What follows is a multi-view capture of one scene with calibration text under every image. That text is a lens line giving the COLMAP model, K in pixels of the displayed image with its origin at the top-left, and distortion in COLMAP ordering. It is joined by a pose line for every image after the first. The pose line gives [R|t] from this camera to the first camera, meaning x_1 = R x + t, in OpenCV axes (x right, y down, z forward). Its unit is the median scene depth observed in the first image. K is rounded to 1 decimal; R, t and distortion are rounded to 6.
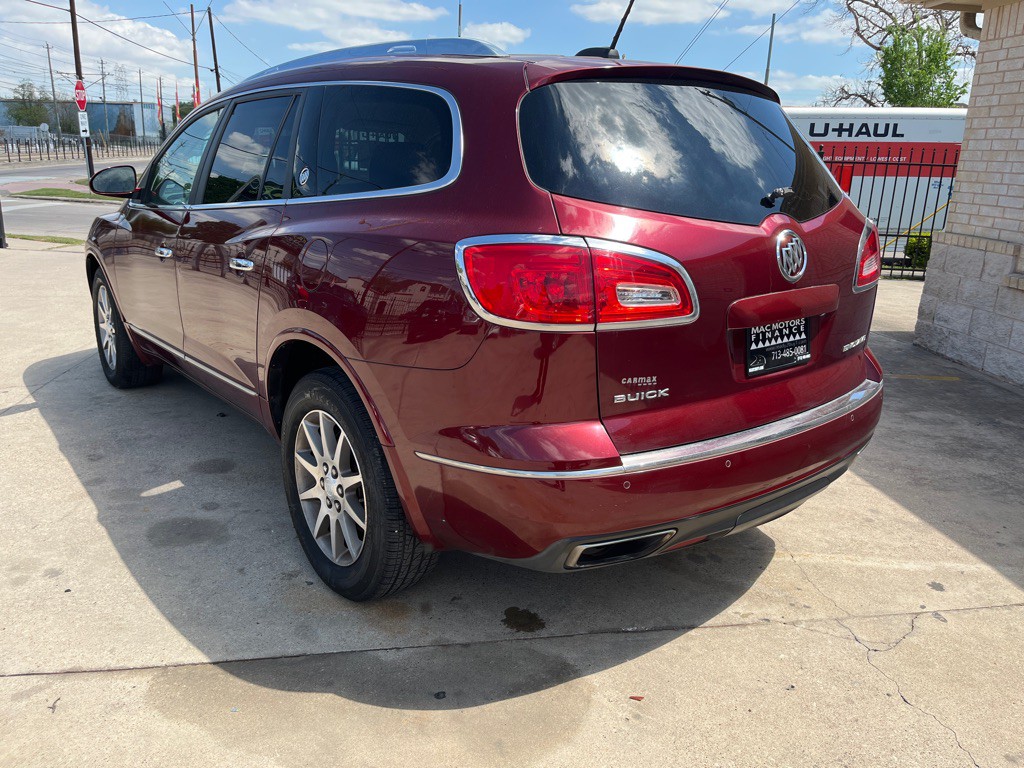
lens RADIAL K [[771.4, 0, 527.4], [0, 771.4, 385.1], [0, 0, 1]] dist [0.073200, -0.111650]
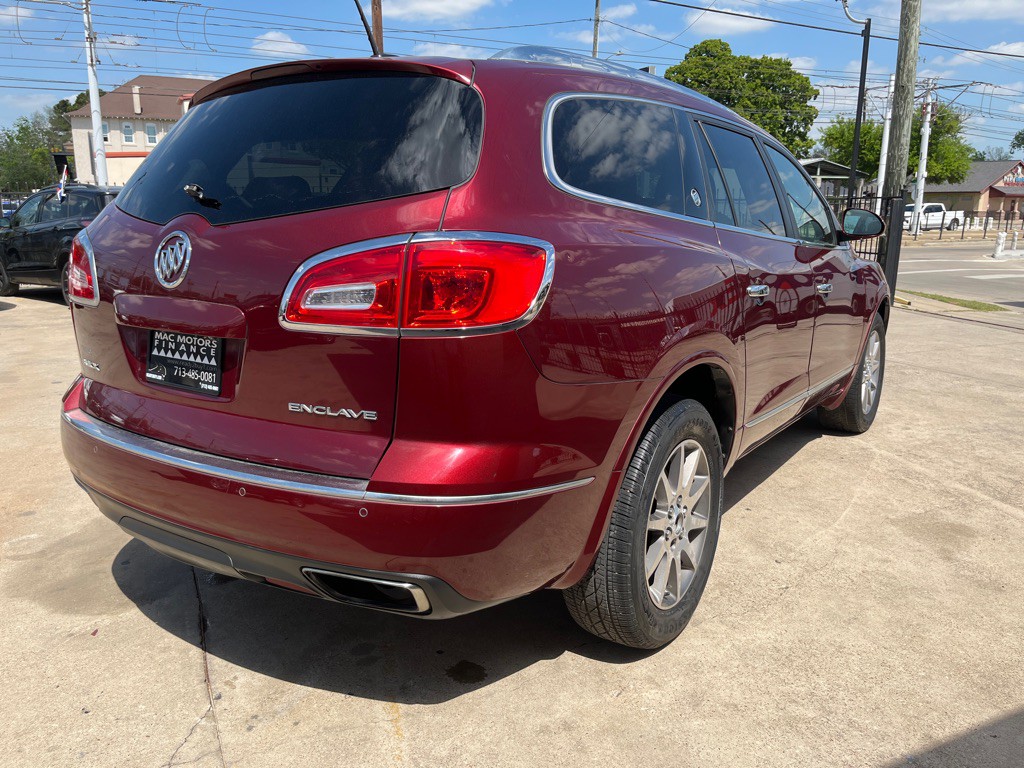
lens RADIAL K [[773.7, 0, 506.0], [0, 773.7, 390.6], [0, 0, 1]] dist [0.075619, -0.116842]
pose [[0.288816, 0.187173, -0.938910, 1.115549], [-0.266508, 0.957657, 0.108931, -0.188251], [0.919543, 0.218766, 0.326470, 0.926398]]
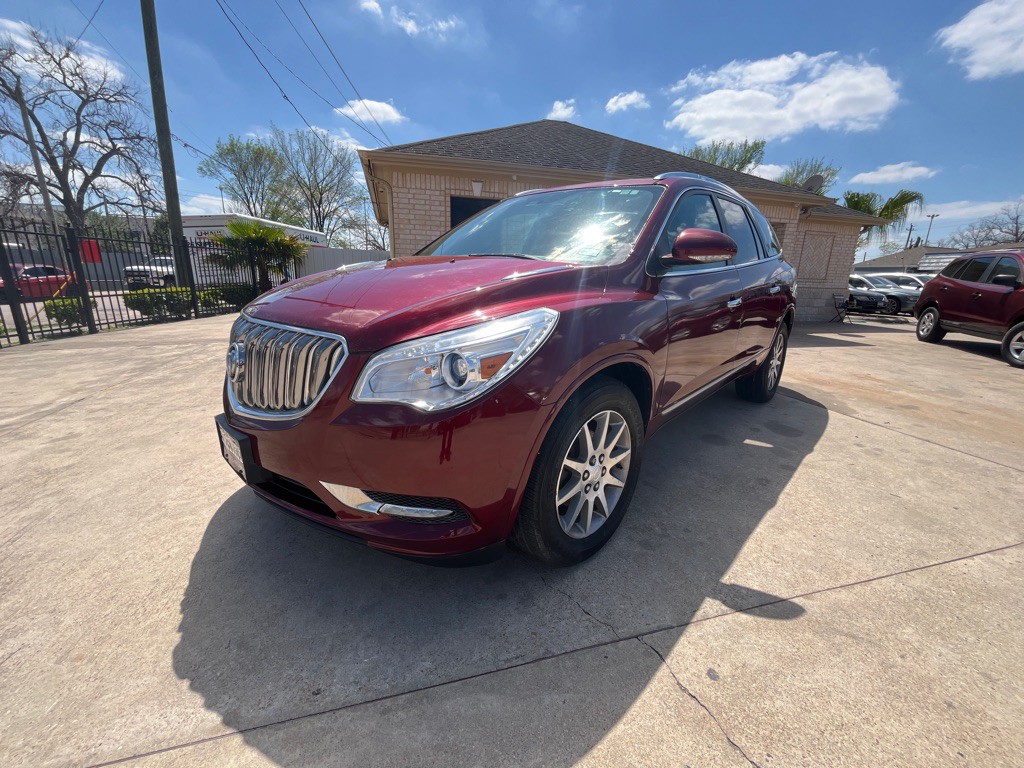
lens RADIAL K [[414.9, 0, 511.0], [0, 414.9, 384.7], [0, 0, 1]] dist [-0.001658, -0.000654]
pose [[-0.129757, -0.292111, 0.947541, -1.554546], [0.249958, 0.915121, 0.316346, -0.498305], [-0.959523, 0.277894, -0.045728, 1.987790]]
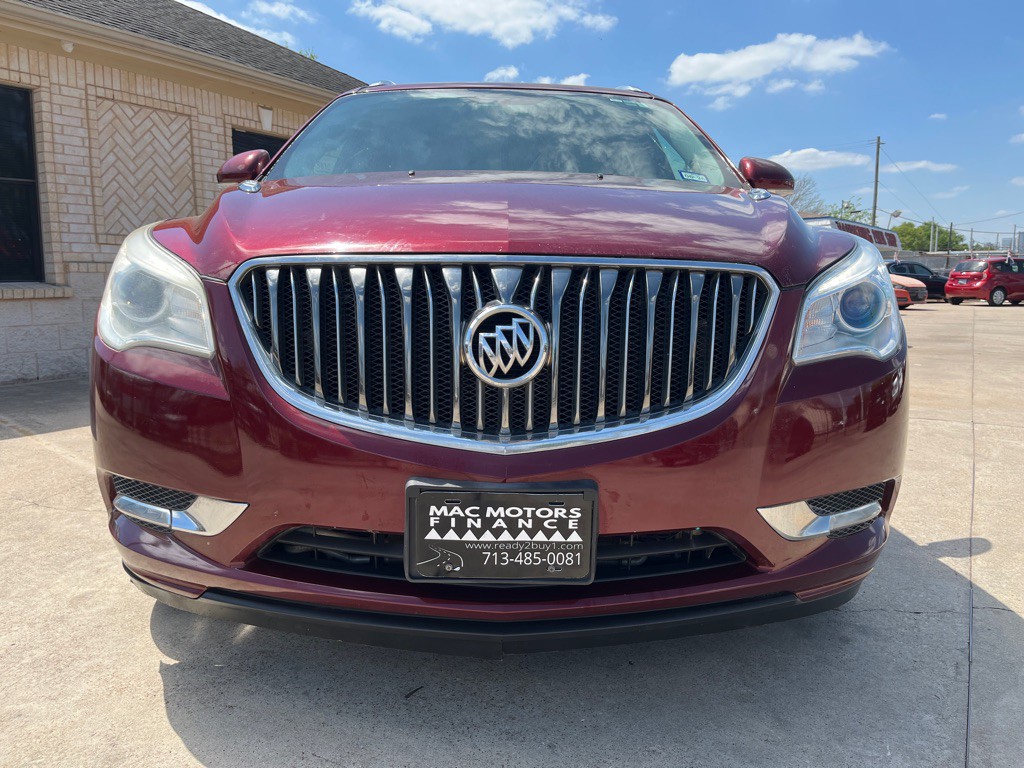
lens RADIAL K [[771.4, 0, 527.4], [0, 771.4, 385.1], [0, 0, 1]] dist [0.073200, -0.111650]
pose [[-0.788744, -0.120696, 0.602757, -1.273405], [0.145111, 0.916267, 0.373360, -0.607135], [-0.597349, 0.381952, -0.705186, 2.689581]]
